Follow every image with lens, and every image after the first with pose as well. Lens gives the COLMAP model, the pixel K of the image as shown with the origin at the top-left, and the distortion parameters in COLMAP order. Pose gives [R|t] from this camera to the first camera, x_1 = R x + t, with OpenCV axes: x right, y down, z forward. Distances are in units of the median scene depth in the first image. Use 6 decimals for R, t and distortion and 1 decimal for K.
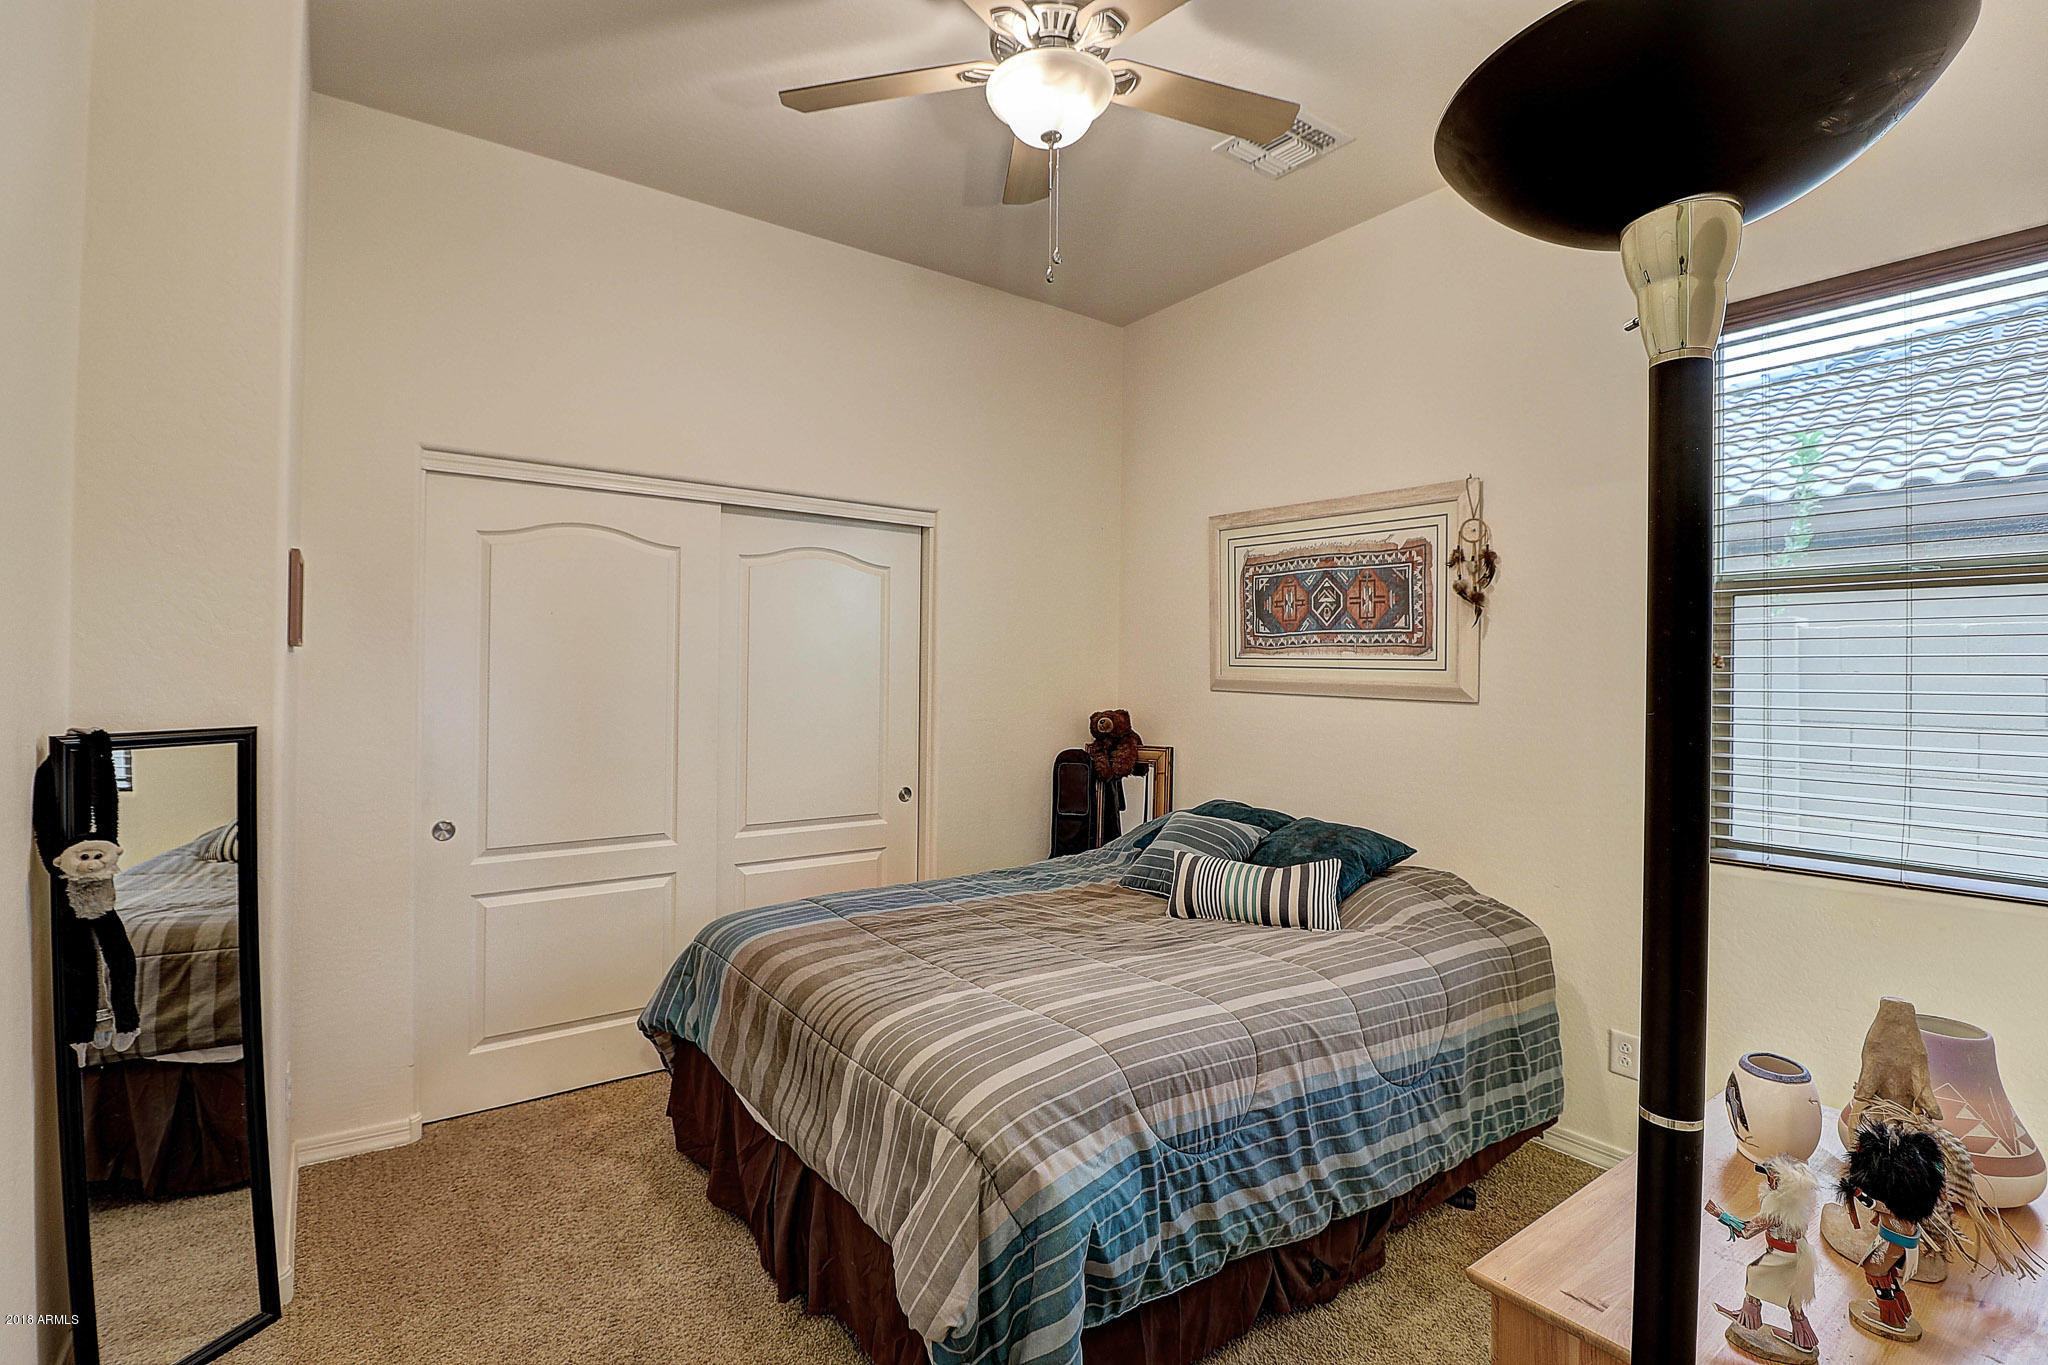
lens RADIAL K [[943.8, 0, 1004.3], [0, 943.8, 662.2], [0, 0, 1]] dist [0.008578, -0.021385]
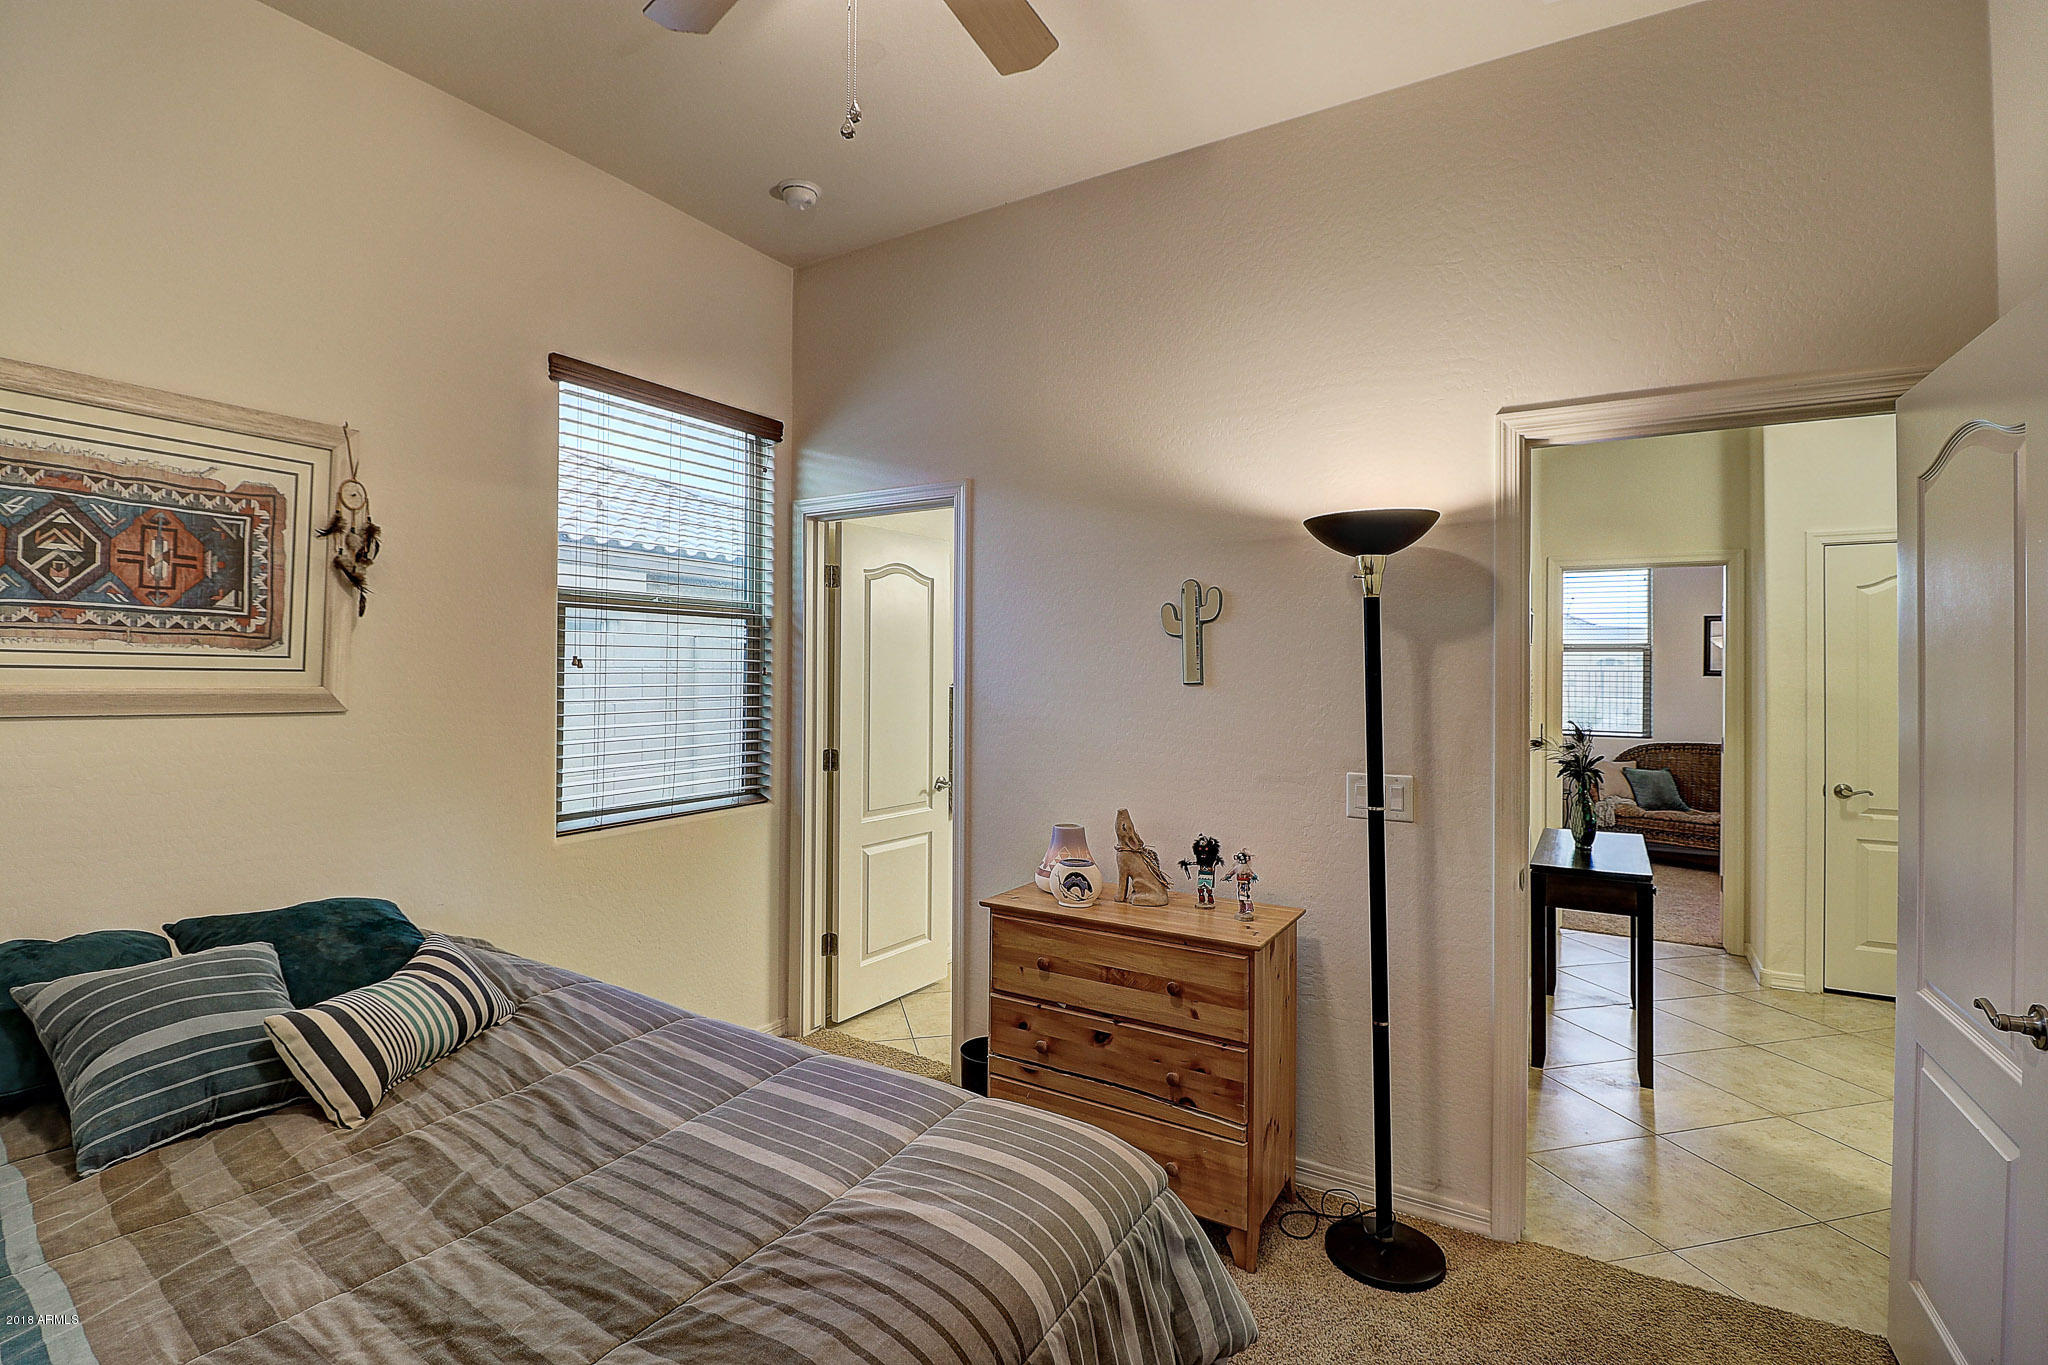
lens RADIAL K [[943.8, 0, 1004.3], [0, 943.8, 662.2], [0, 0, 1]] dist [0.008578, -0.021385]
pose [[-0.382109, -0.009712, 0.924066, -0.424208], [-0.023720, 0.999718, 0.000698, -0.011727], [-0.923813, -0.021652, -0.382232, 0.750100]]
